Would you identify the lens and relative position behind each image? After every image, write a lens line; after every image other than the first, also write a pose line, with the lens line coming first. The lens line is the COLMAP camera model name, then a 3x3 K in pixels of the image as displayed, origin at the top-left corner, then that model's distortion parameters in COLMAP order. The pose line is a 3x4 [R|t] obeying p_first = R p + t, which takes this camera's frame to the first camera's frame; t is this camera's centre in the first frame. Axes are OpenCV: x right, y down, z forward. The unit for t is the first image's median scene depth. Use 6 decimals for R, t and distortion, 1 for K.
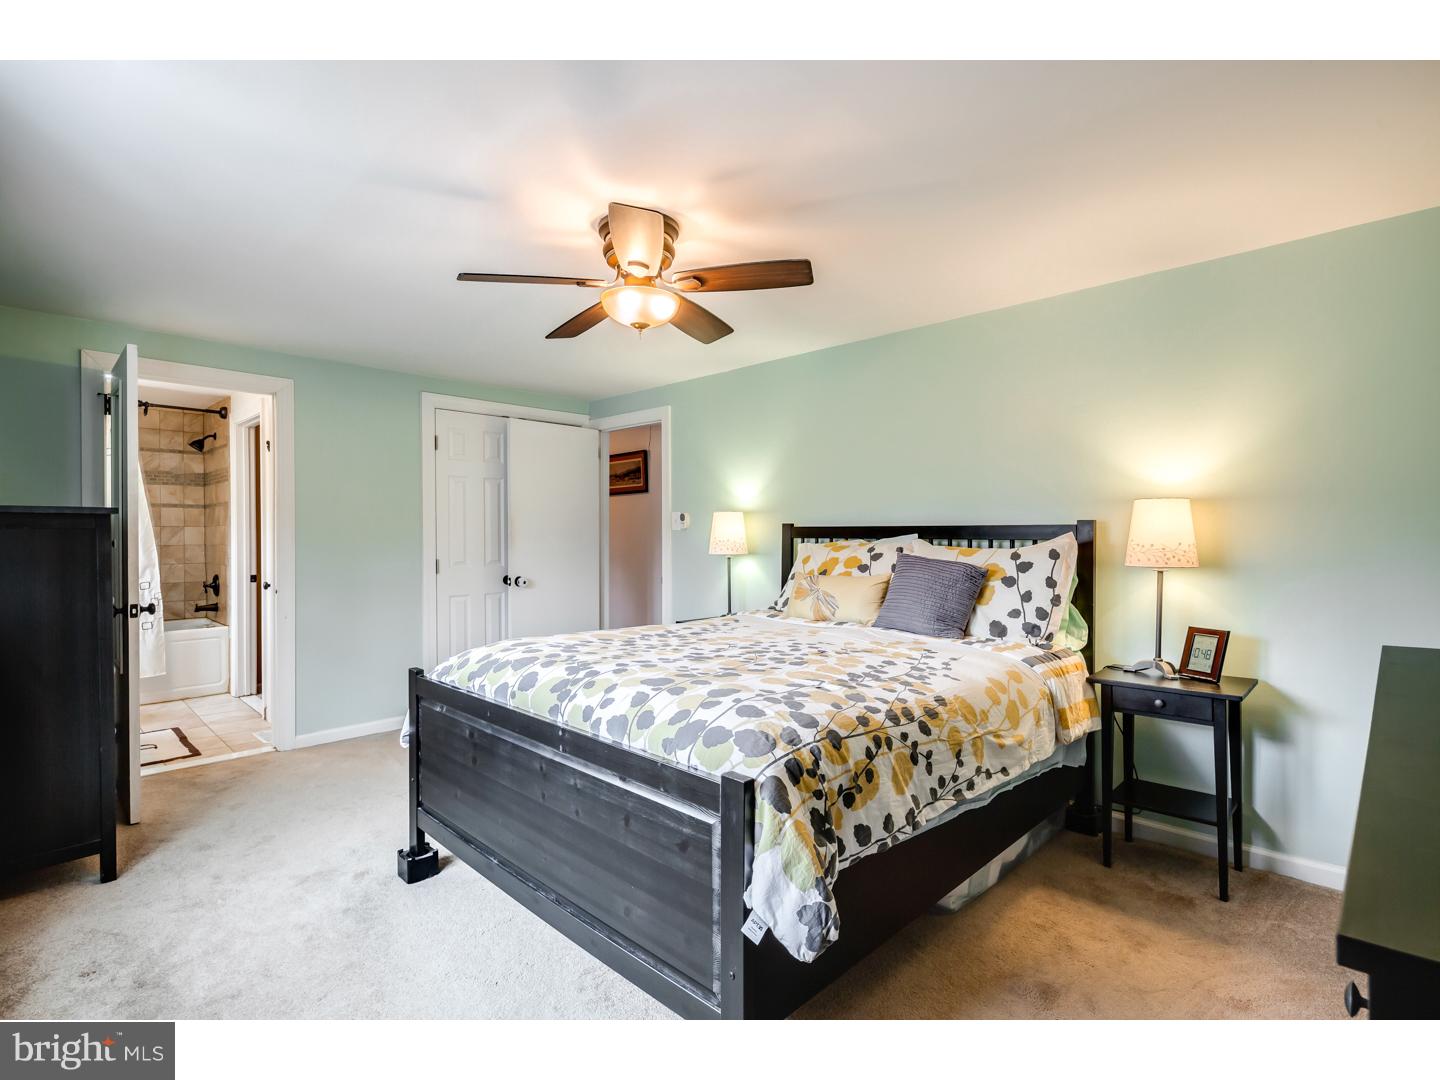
lens RADIAL K [[707.0, 0, 719.8], [0, 707.0, 538.4], [0, 0, 1]] dist [0.000320, -0.002392]
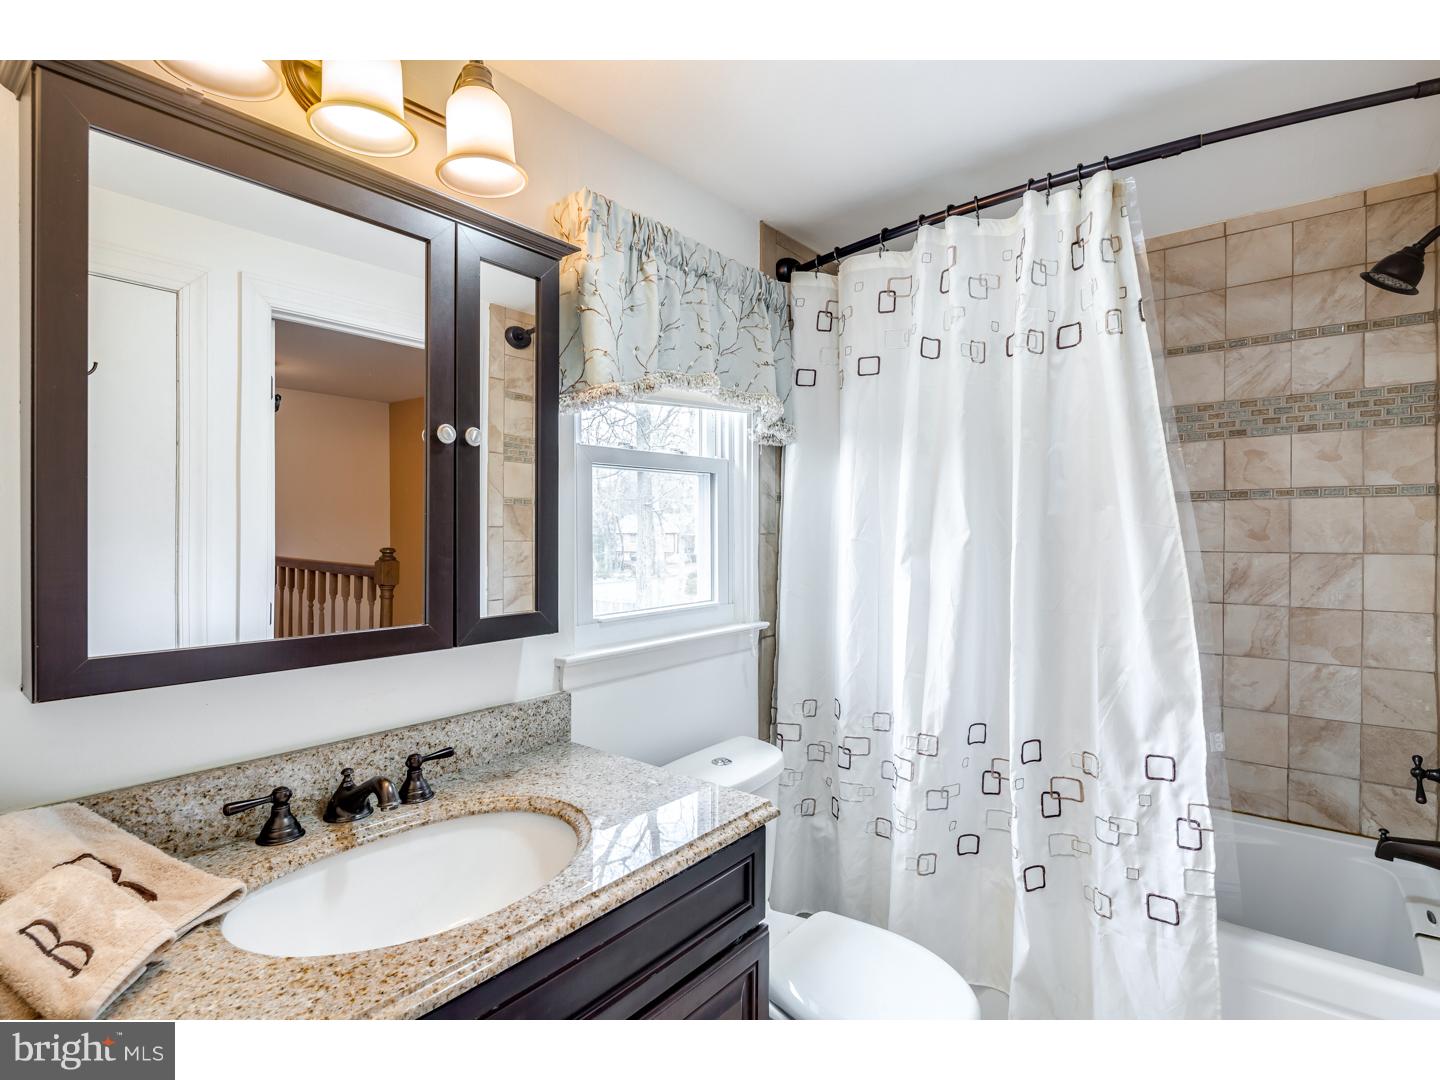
lens RADIAL K [[707.0, 0, 725.0], [0, 707.0, 537.5], [0, 0, 1]] dist [0.000320, -0.002392]
pose [[0.090828, 0.013671, -0.995773, -0.461548], [-0.006470, 0.999893, 0.013138, -0.026879], [0.995846, 0.005249, 0.090907, 0.679000]]
